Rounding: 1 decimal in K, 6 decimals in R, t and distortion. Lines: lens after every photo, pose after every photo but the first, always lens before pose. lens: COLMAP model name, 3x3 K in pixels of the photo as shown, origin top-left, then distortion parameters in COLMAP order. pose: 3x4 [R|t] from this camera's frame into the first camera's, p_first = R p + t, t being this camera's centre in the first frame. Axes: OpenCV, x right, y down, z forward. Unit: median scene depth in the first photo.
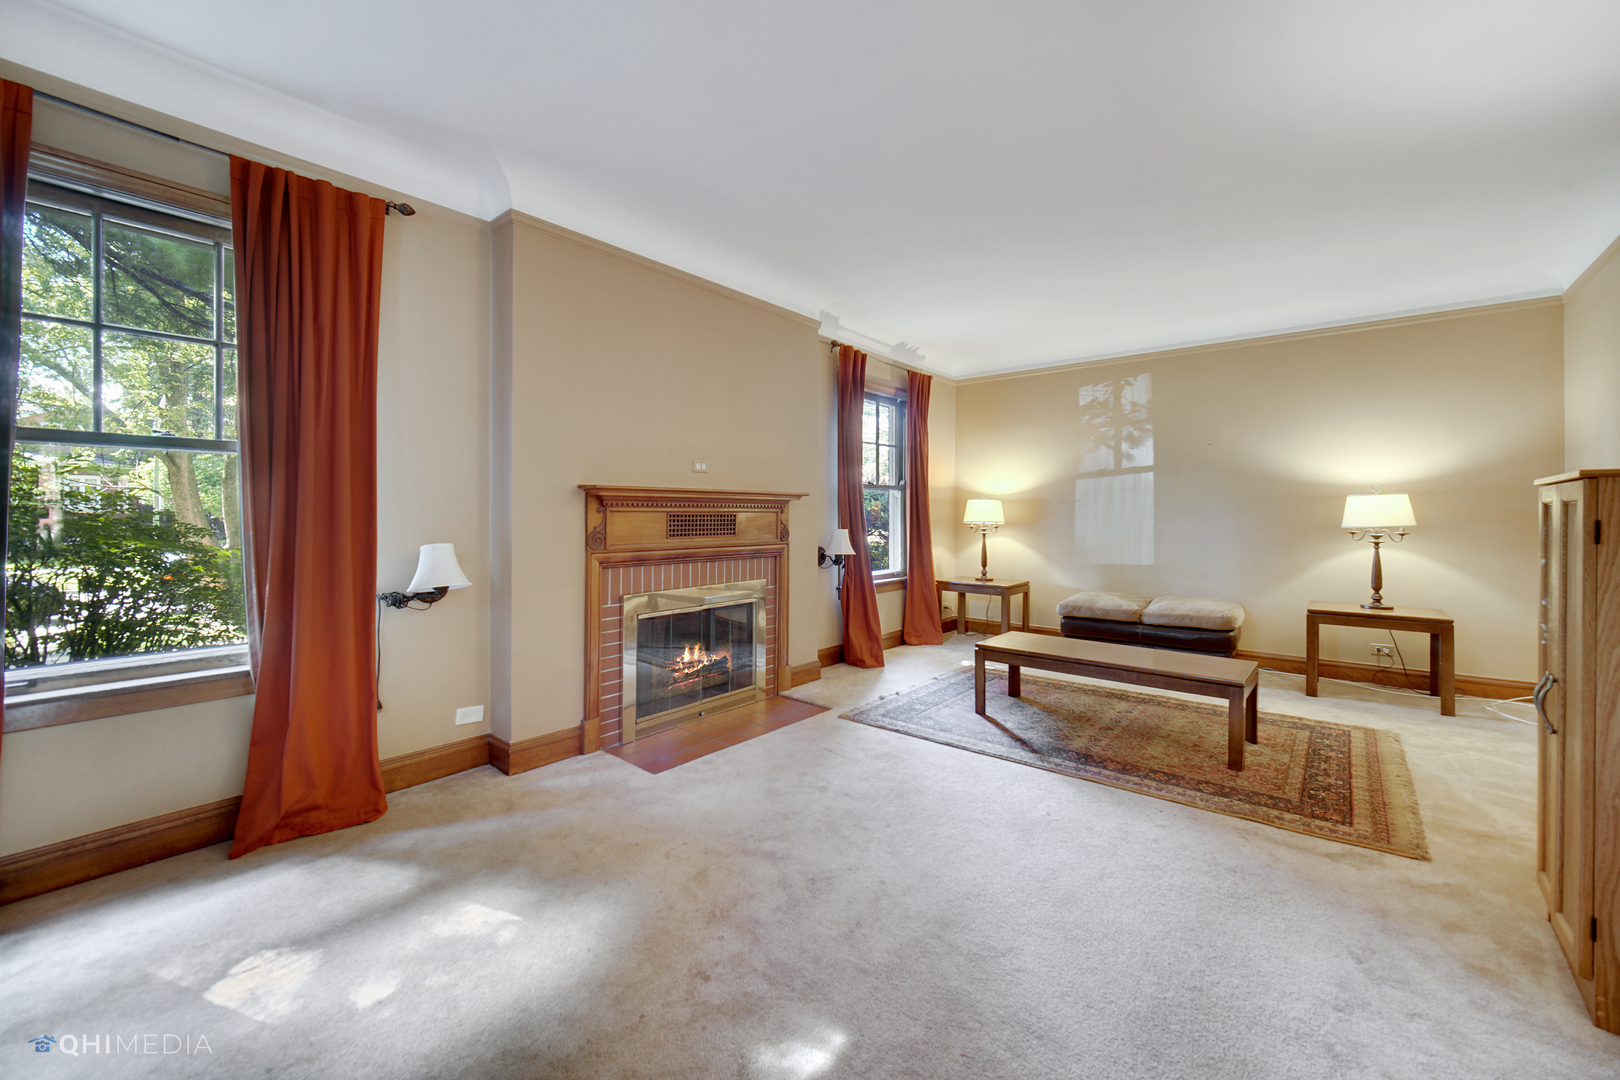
lens RADIAL K [[643.8, 0, 807.5], [0, 643.8, 514.5], [0, 0, 1]] dist [-0.000717, 0.000191]
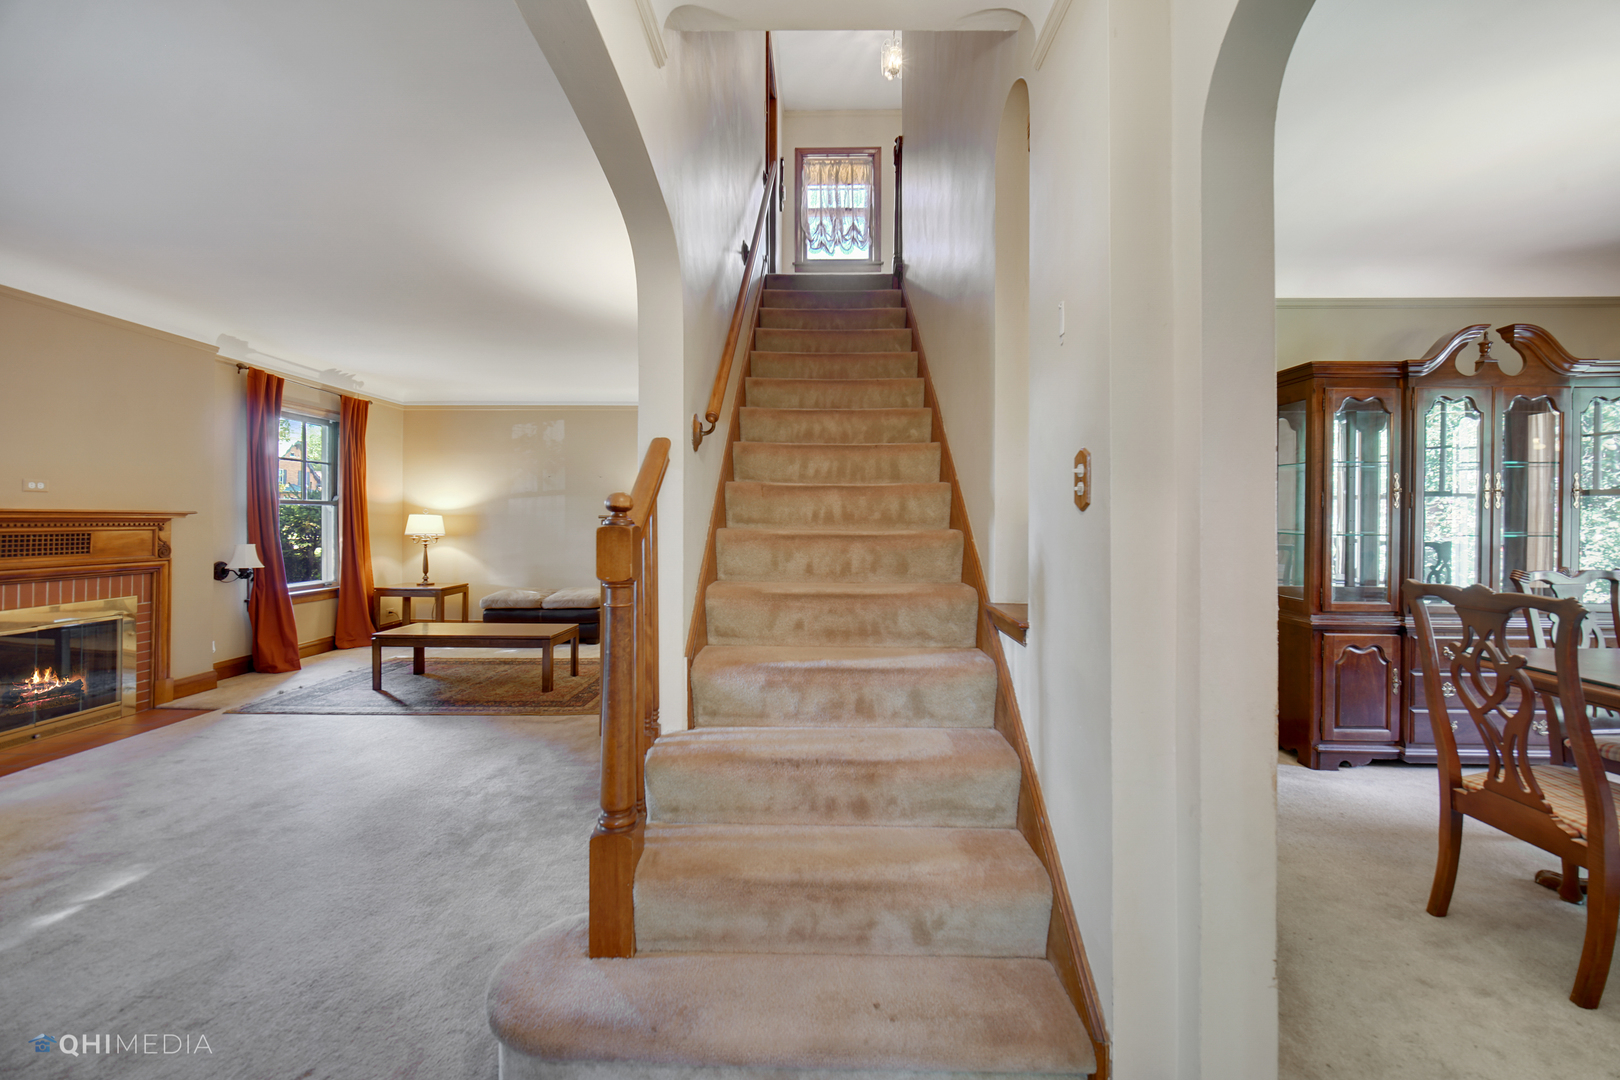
lens RADIAL K [[643.8, 0, 806.6], [0, 643.8, 516.5], [0, 0, 1]] dist [-0.000717, 0.000191]
pose [[0.778536, 0.002616, 0.627594, 0.115036], [0.000474, 0.999989, -0.004757, -0.018538], [-0.627599, 0.004001, 0.778526, -0.433176]]
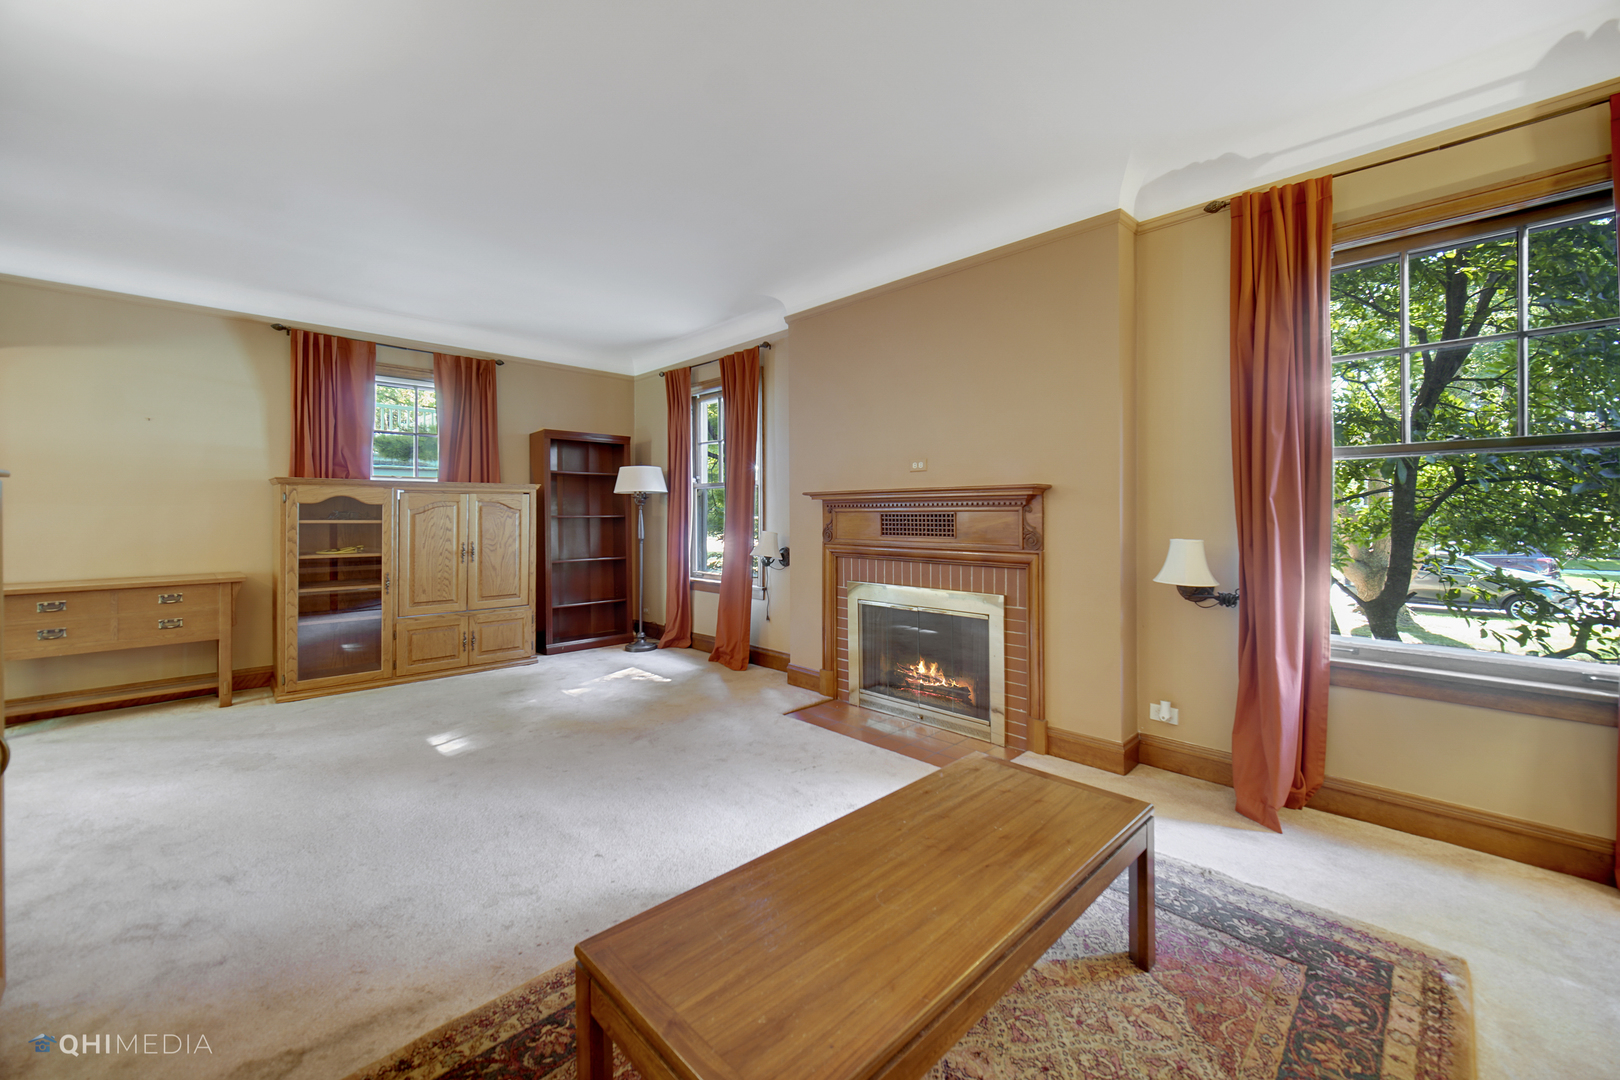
lens RADIAL K [[652.7, 0, 818.3], [0, 652.7, 509.6], [0, 0, 1]] dist [0.000775, 0.000007]
pose [[-0.090570, -0.004142, -0.995881, 0.601779], [0.005016, 0.999977, -0.004616, -0.002533], [0.995877, -0.005413, -0.090547, 0.670764]]
